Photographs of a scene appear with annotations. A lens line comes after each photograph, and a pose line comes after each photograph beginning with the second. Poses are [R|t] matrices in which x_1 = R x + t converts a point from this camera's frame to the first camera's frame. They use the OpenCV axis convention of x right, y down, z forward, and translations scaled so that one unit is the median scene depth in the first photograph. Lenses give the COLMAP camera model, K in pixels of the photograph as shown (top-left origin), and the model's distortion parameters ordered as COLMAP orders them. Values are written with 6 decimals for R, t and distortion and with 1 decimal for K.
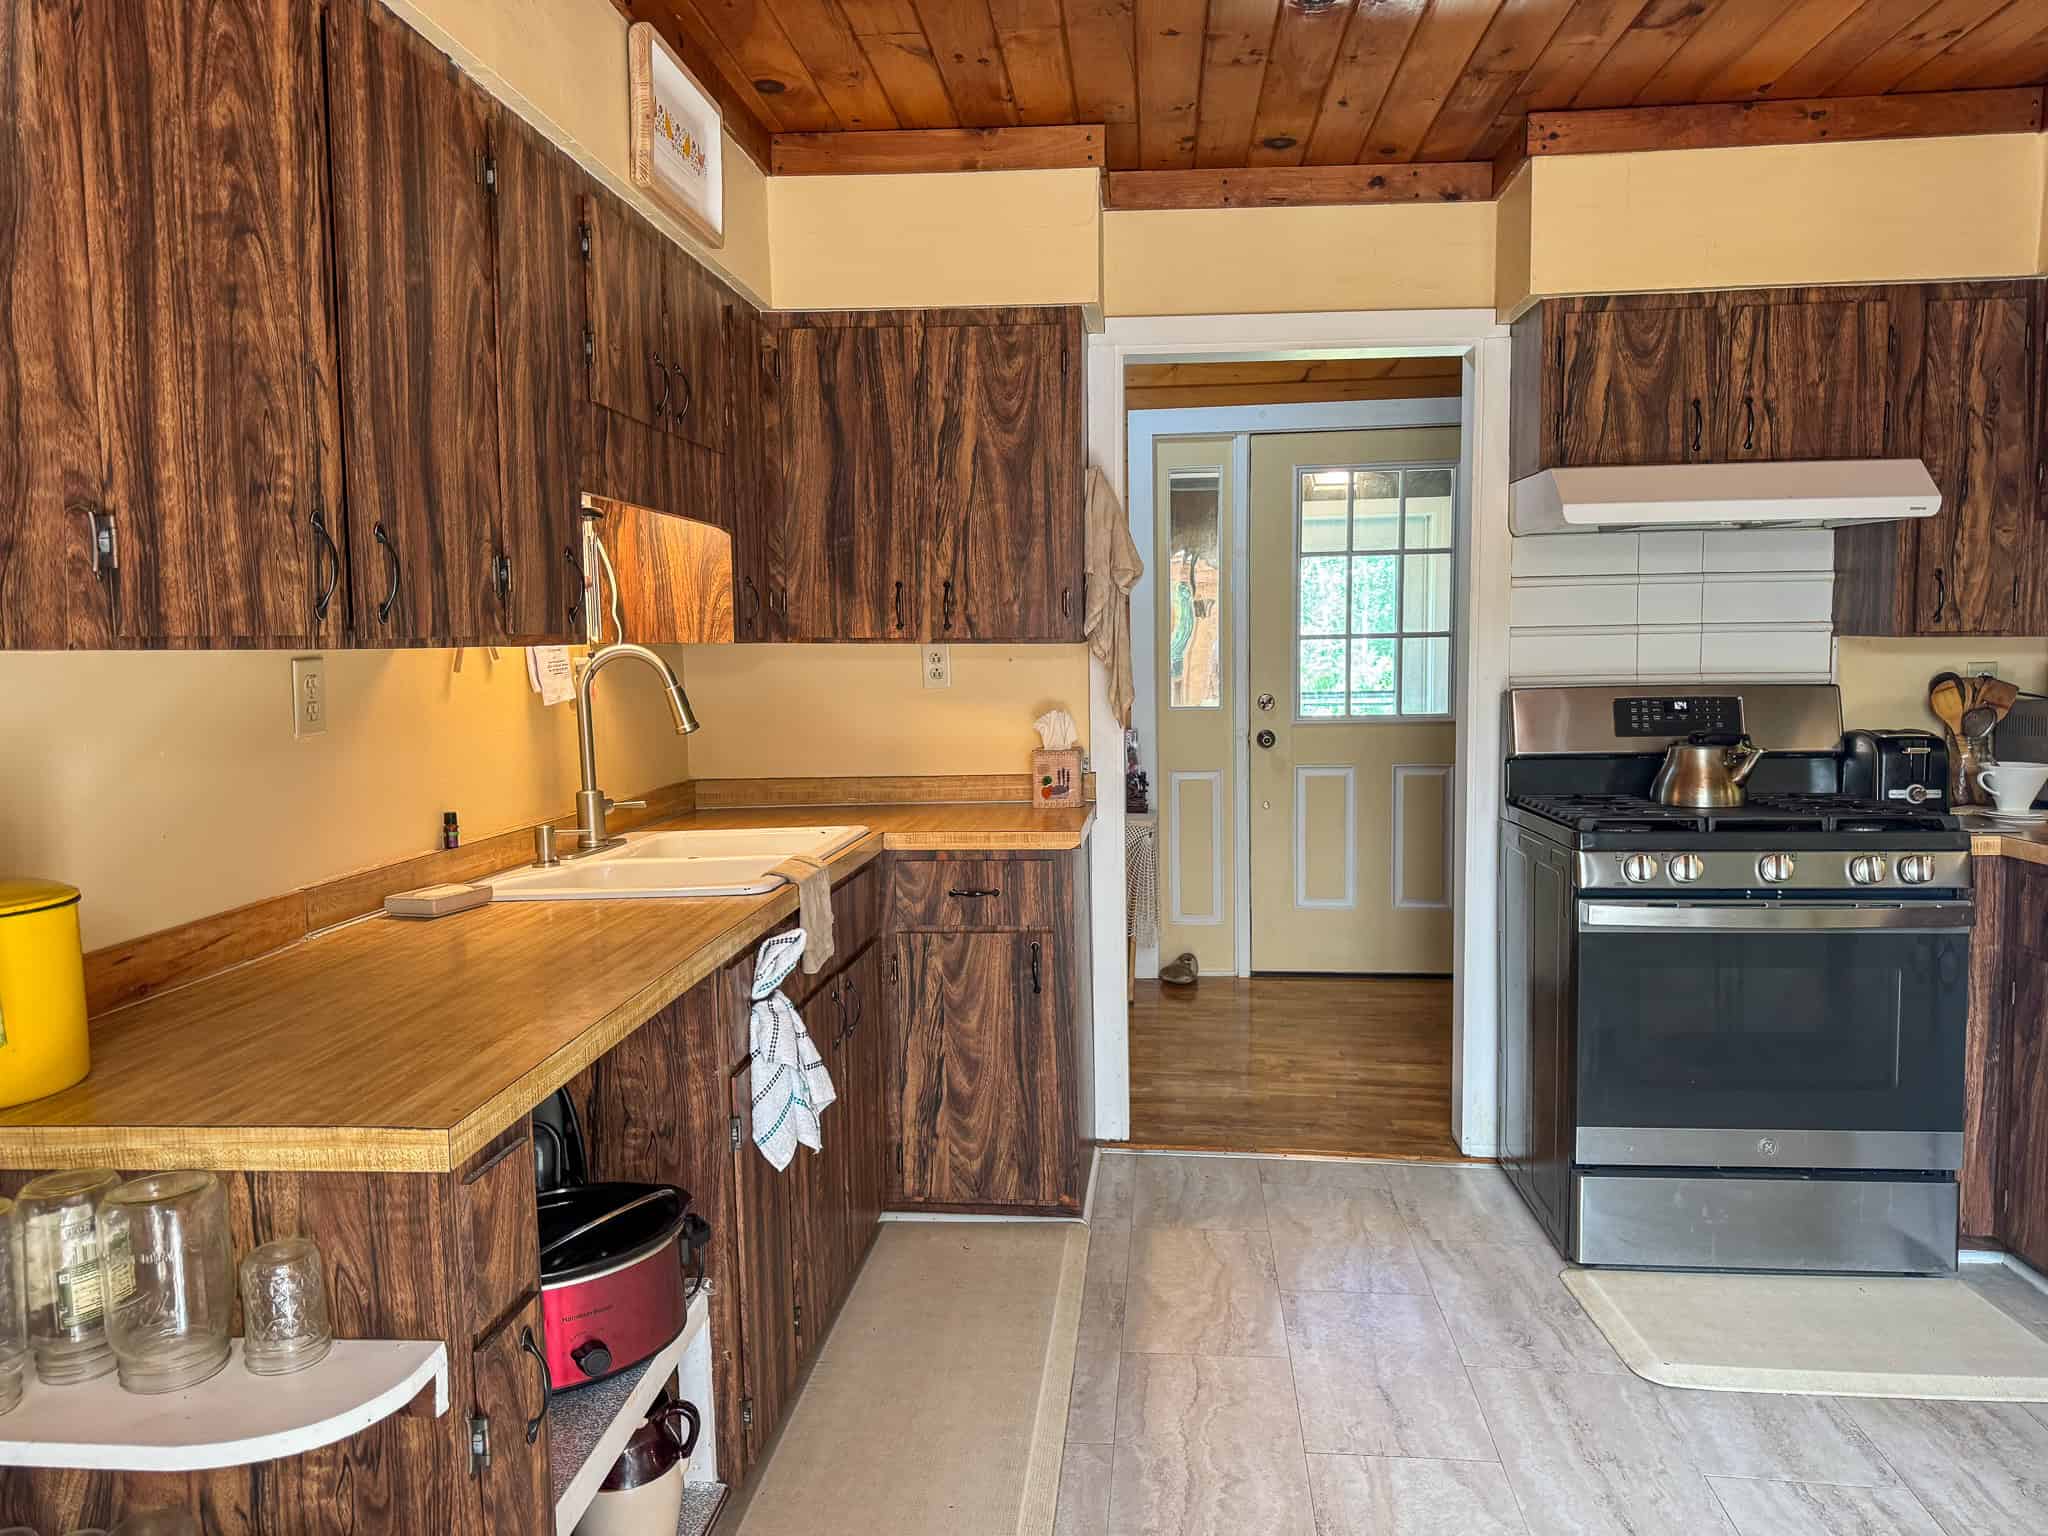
lens RADIAL K [[1447.3, 0, 1019.2], [0, 1447.3, 771.7], [0, 0, 1]] dist [0.070219, -0.077593]
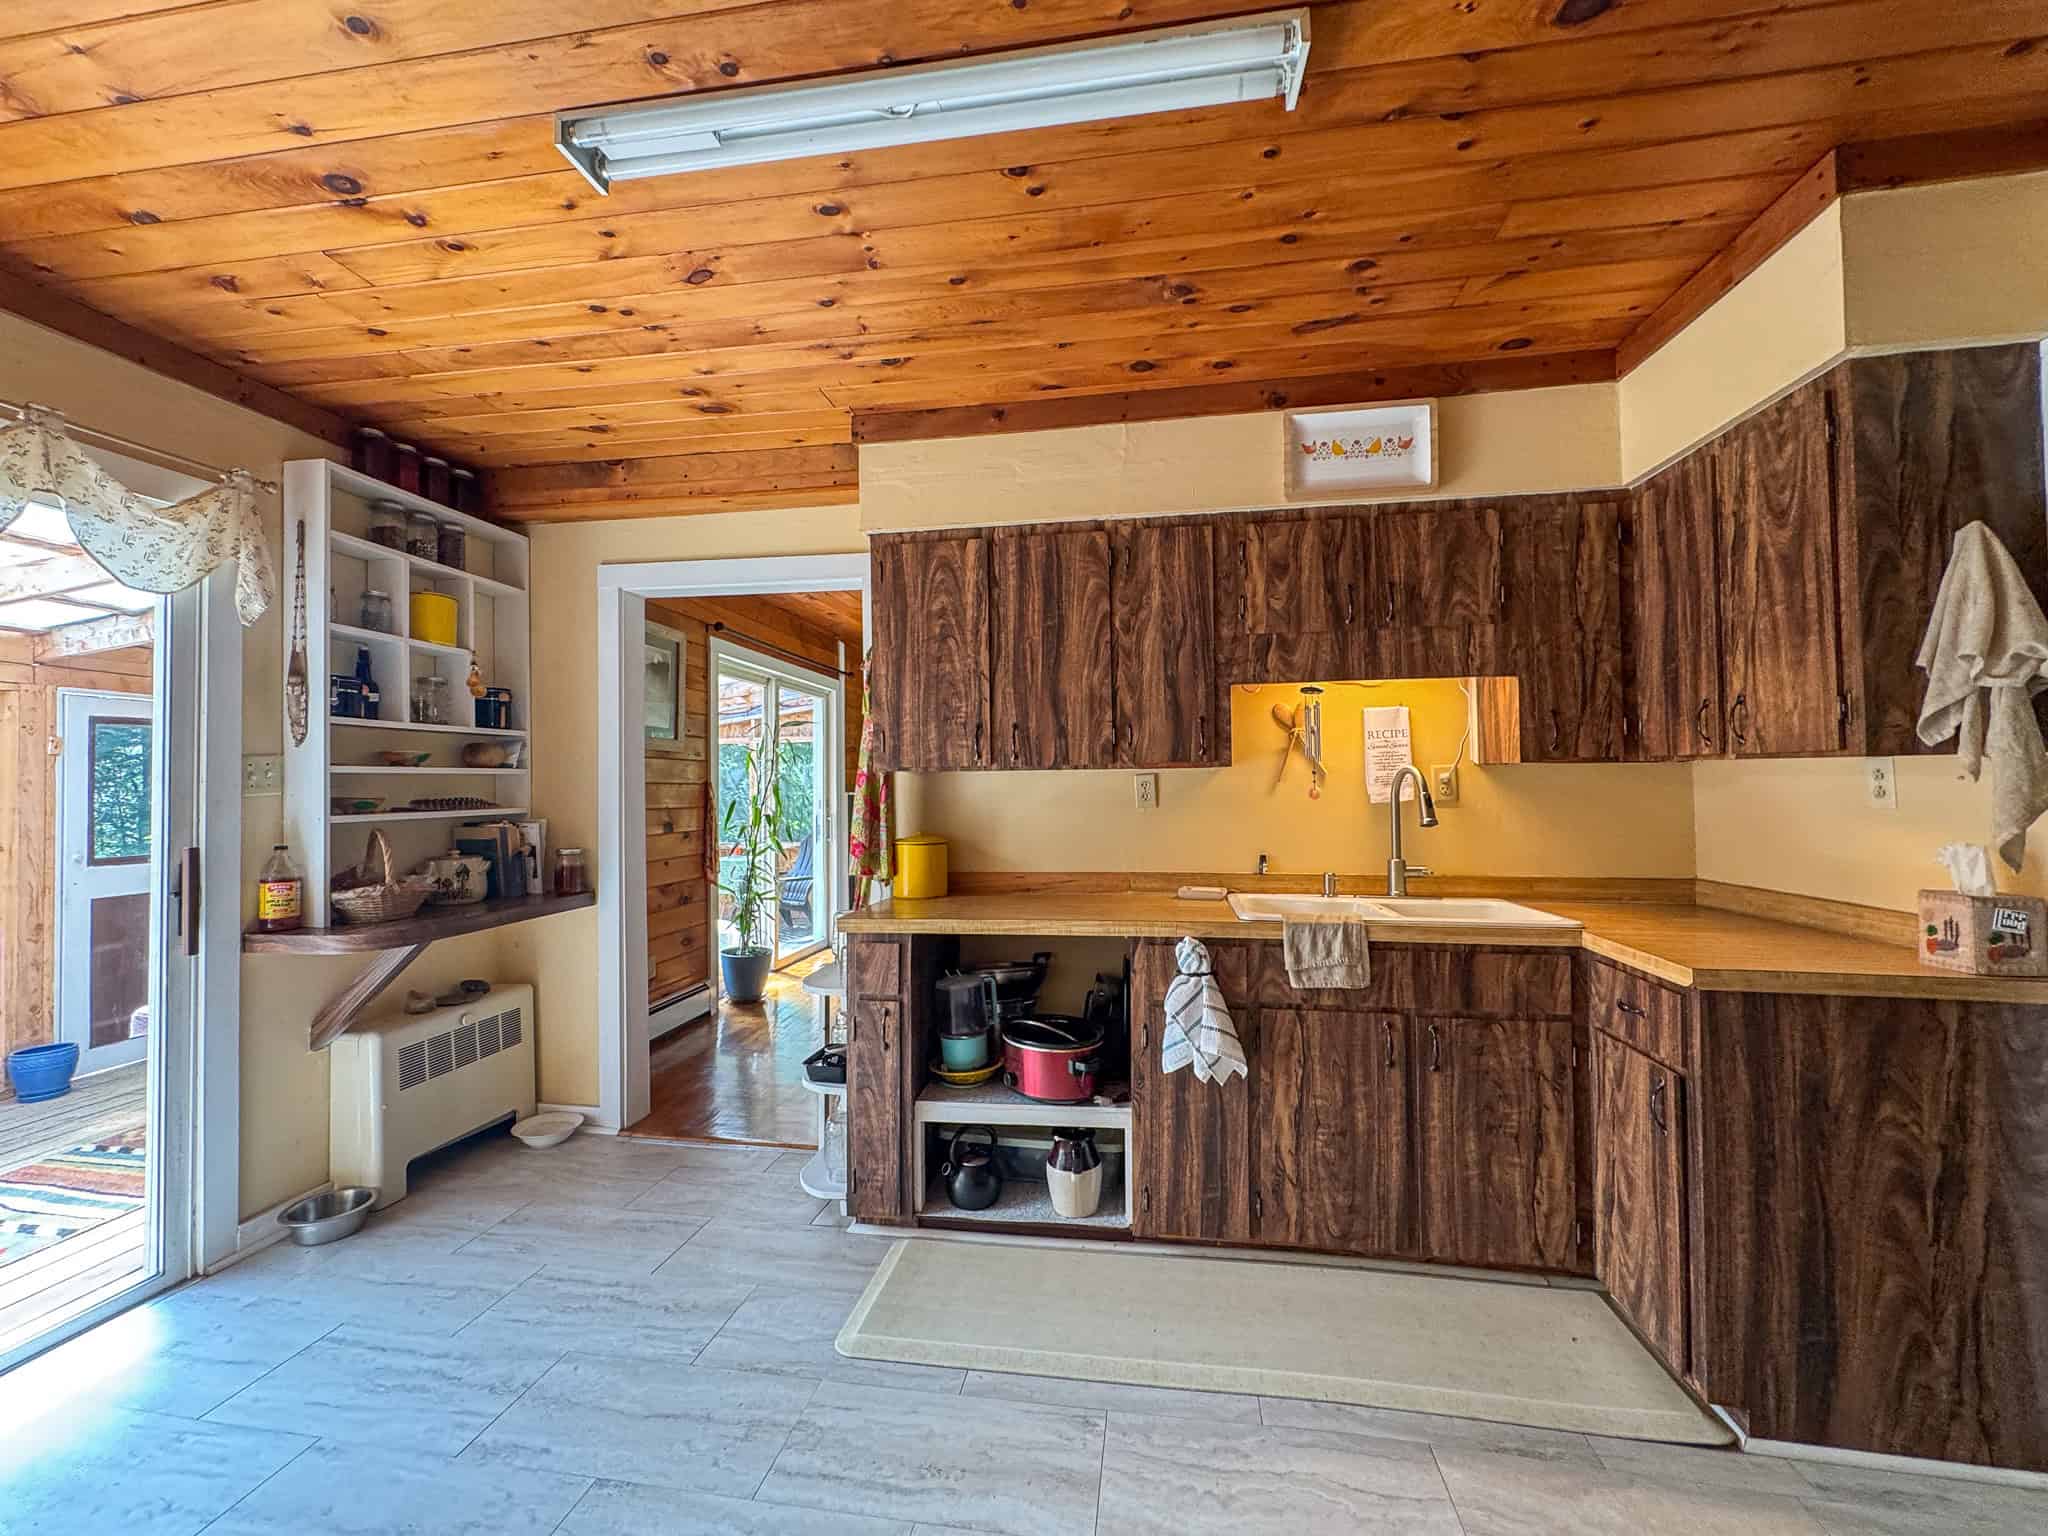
lens RADIAL K [[830.9, 0, 1030.1], [0, 830.9, 766.5], [0, 0, 1]] dist [-0.003421, 0.000373]
pose [[-0.057803, -0.005381, -0.998313, 0.566991], [-0.078305, 0.996929, -0.000840, -0.049670], [0.995252, 0.078124, -0.058047, 0.602129]]
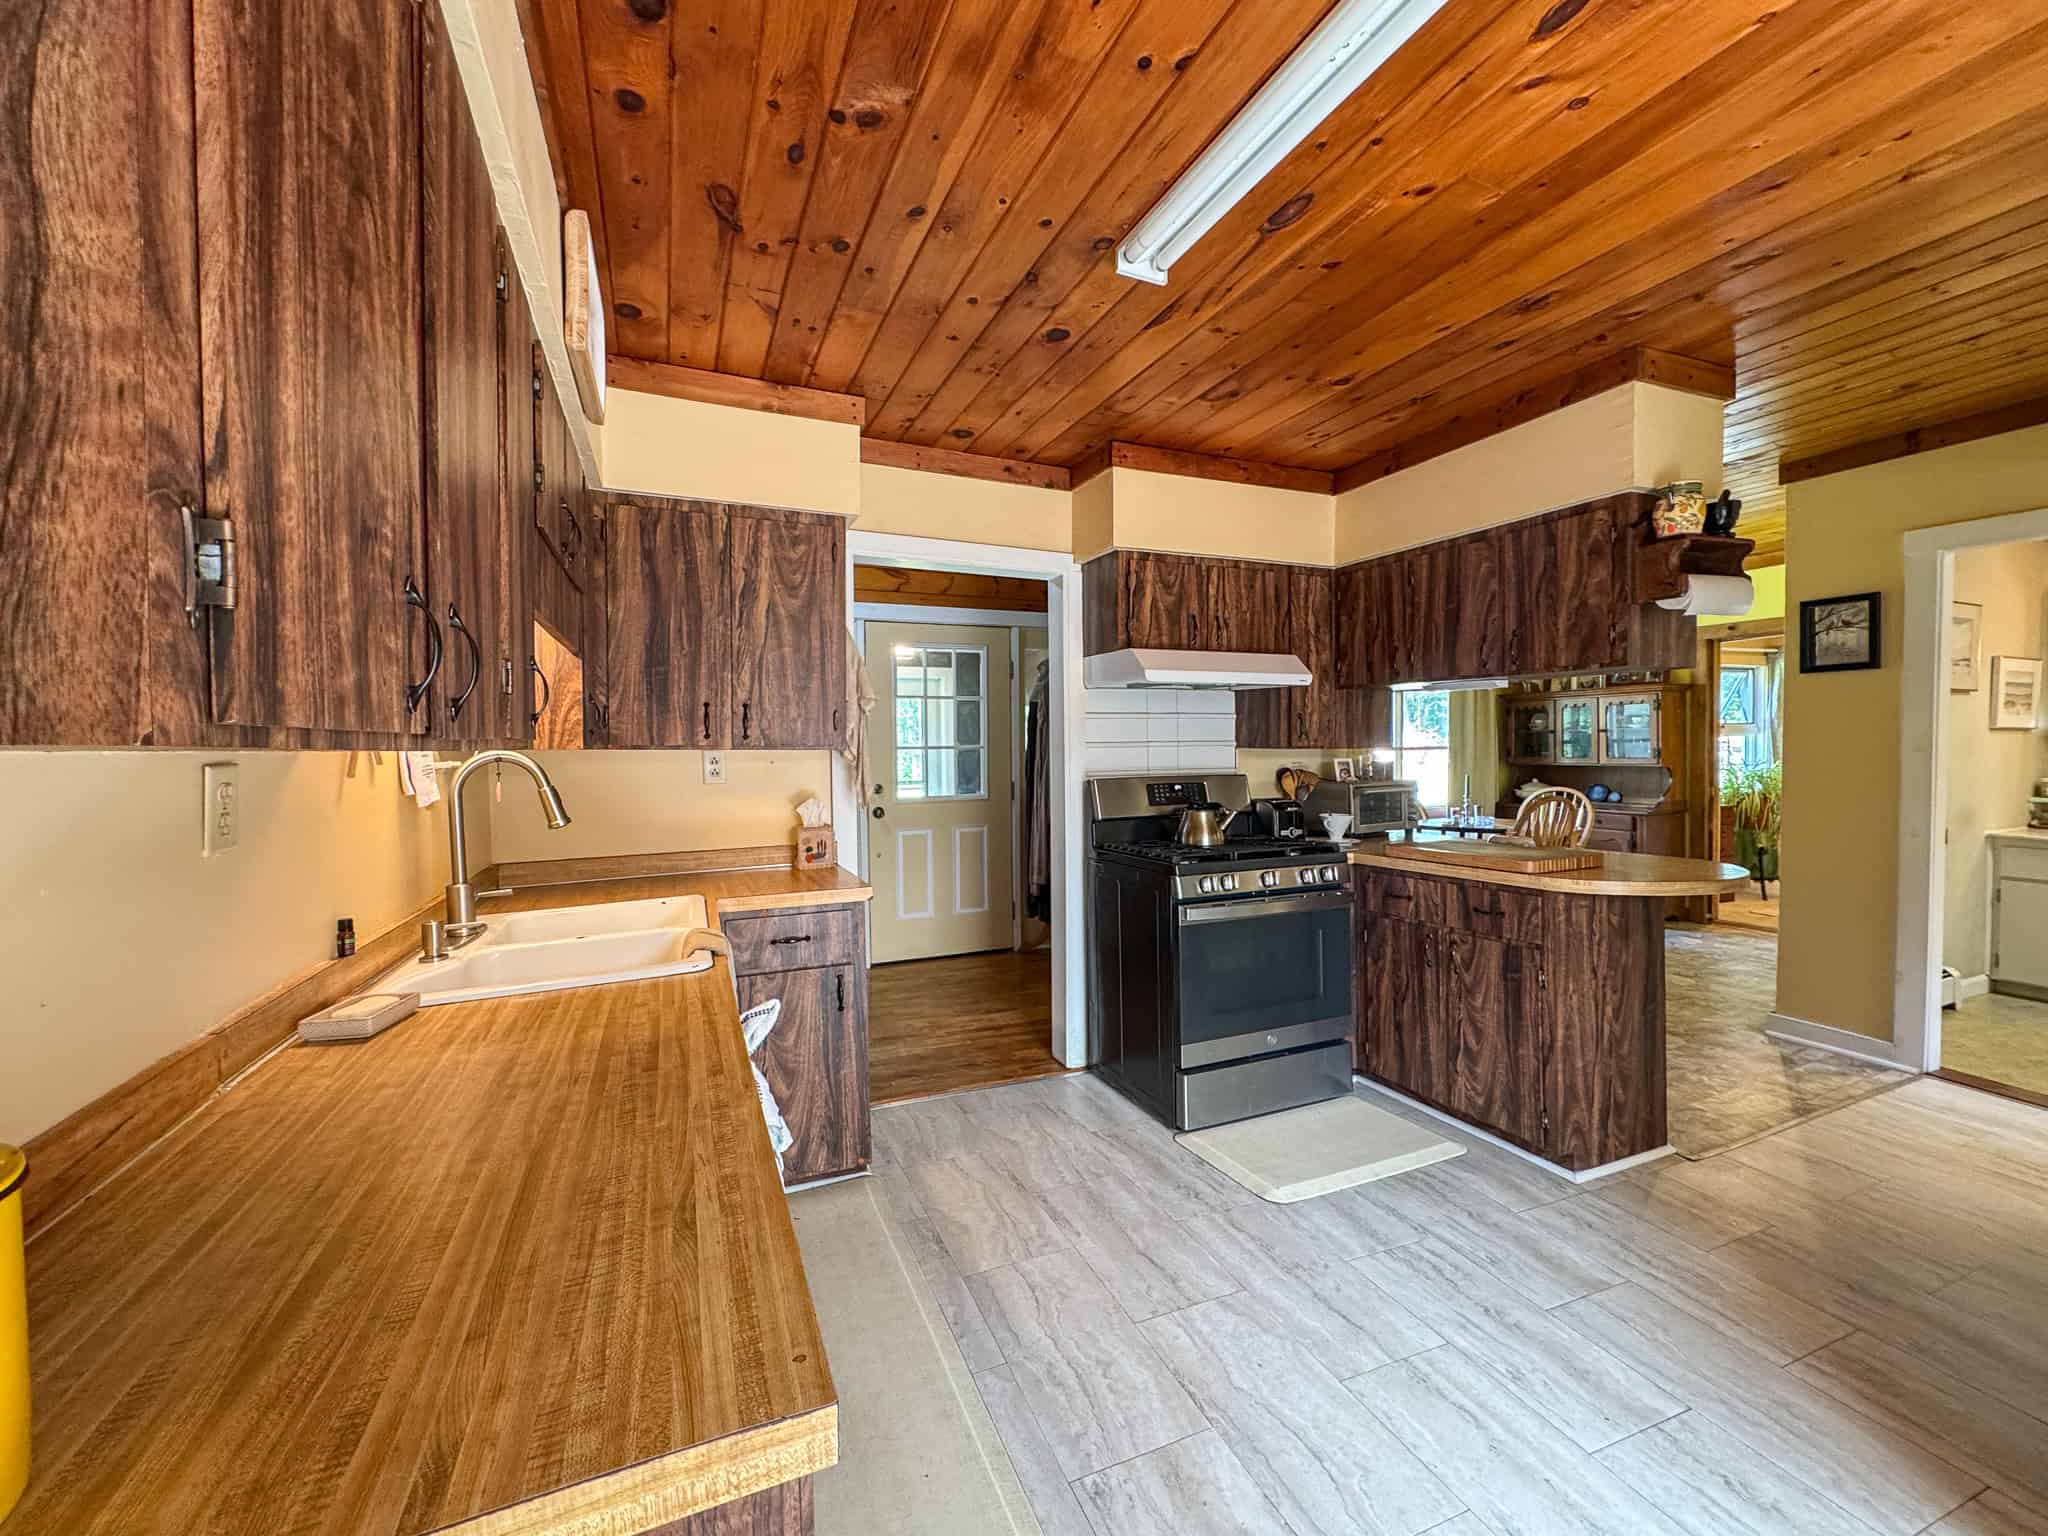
lens RADIAL K [[830.9, 0, 1020.5], [0, 830.9, 765.1], [0, 0, 1]] dist [-0.003421, 0.000373]
pose [[0.881824, -0.006134, 0.471538, -0.200283], [0.041281, 0.997081, -0.064228, -0.016849], [-0.469768, 0.076104, 0.879503, 0.229294]]
